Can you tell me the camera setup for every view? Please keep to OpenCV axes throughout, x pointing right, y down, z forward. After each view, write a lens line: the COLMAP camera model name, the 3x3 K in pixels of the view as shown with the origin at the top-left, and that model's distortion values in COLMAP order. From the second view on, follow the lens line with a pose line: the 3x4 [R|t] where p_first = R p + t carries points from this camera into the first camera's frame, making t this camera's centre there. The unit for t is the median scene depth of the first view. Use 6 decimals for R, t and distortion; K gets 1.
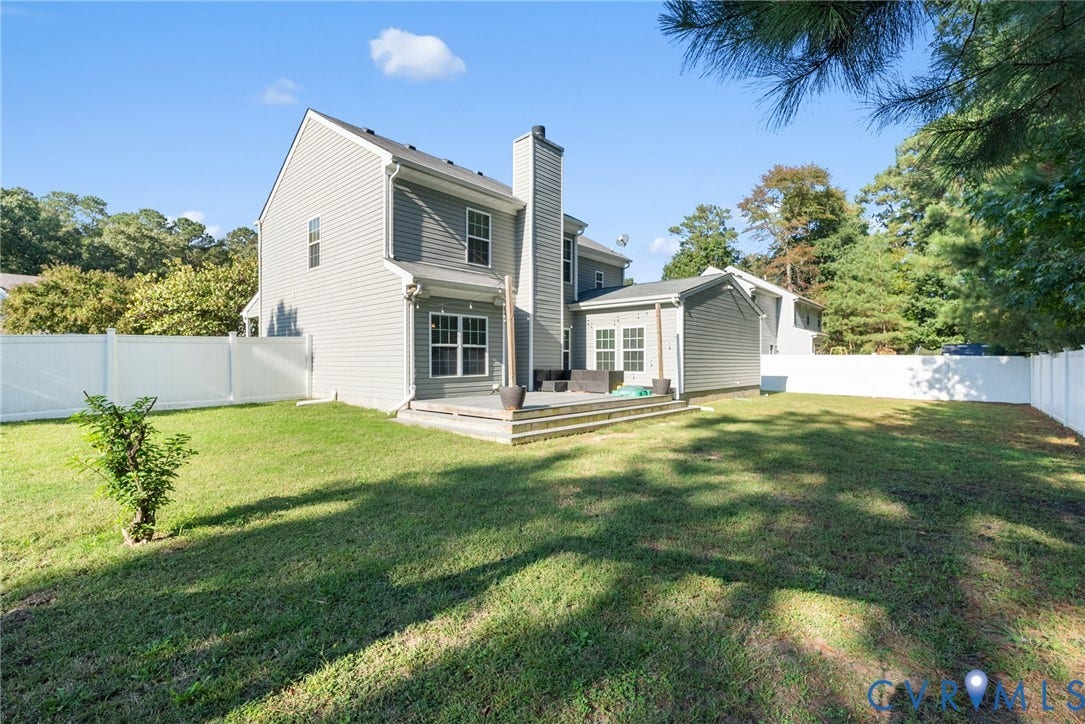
lens RADIAL K [[479.5, 0, 551.3], [0, 479.5, 358.2], [0, 0, 1]] dist [-0.000345, -0.000691]
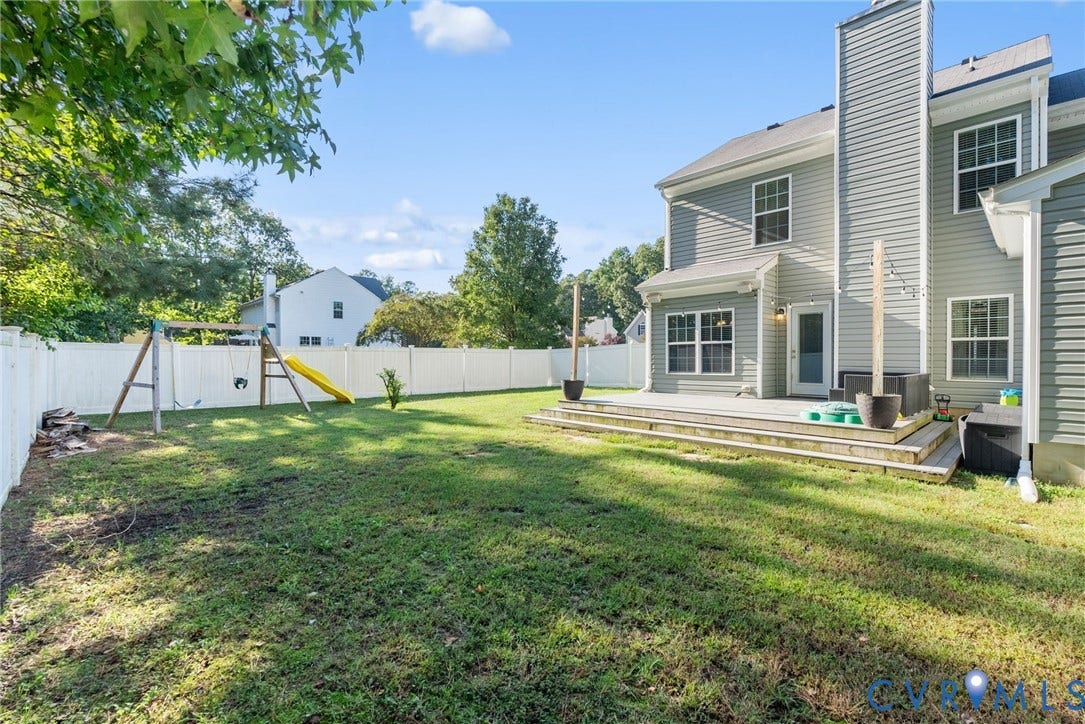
lens RADIAL K [[465.3, 0, 550.4], [0, 465.3, 362.0], [0, 0, 1]] dist [-0.001291, -0.000279]
pose [[-0.066461, 0.006779, -0.997766, 0.649561], [0.005967, 0.999962, 0.006396, 0.004513], [0.997771, -0.005528, -0.066499, 0.631882]]
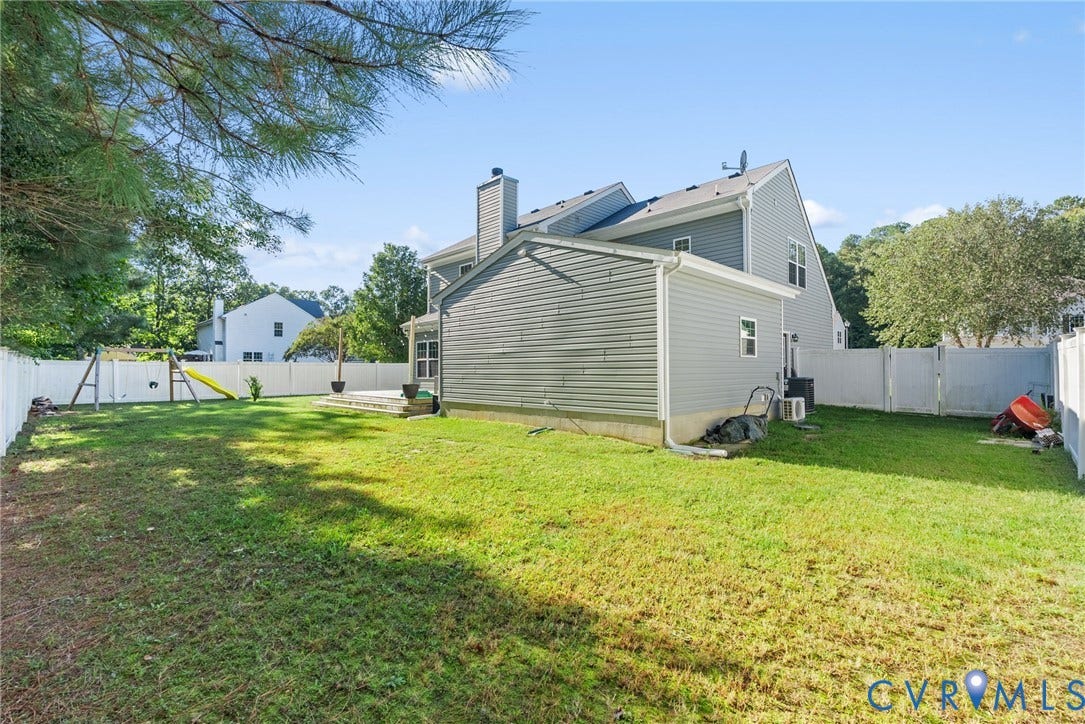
lens RADIAL K [[479.5, 0, 551.3], [0, 479.5, 358.2], [0, 0, 1]] dist [-0.000345, -0.000691]
pose [[-0.051651, -0.027283, -0.998292, 1.190935], [0.009400, 0.999569, -0.027804, 0.016095], [0.998621, -0.010820, -0.051372, 1.253277]]
